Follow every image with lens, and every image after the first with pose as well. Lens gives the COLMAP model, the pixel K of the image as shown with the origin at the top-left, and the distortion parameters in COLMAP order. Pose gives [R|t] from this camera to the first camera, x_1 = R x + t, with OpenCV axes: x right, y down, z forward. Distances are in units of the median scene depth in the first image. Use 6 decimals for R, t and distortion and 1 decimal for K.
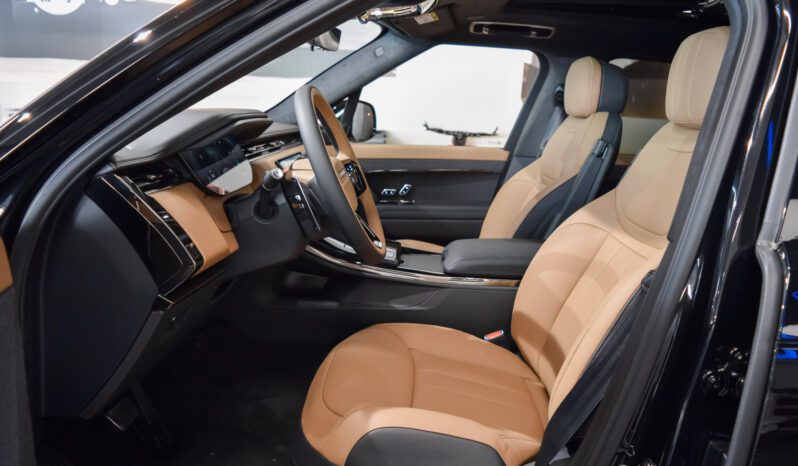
lens RADIAL K [[629.2, 0, 403.4], [0, 629.2, 231.9], [0, 0, 1]] dist [-0.073256, 0.002648]
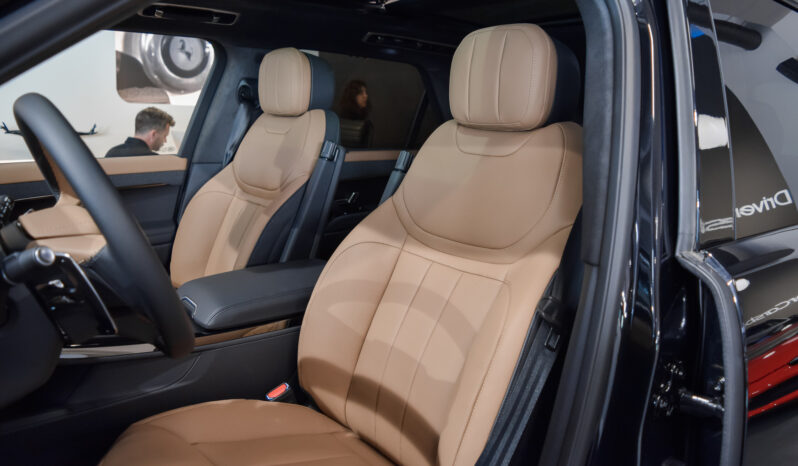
lens RADIAL K [[629.2, 0, 393.2], [0, 629.2, 231.6], [0, 0, 1]] dist [-0.073256, 0.002648]
pose [[0.796012, -0.144685, 0.587734, -0.149466], [0.132905, 0.989093, 0.063487, -0.059224], [-0.590510, 0.027576, 0.806559, 0.201784]]
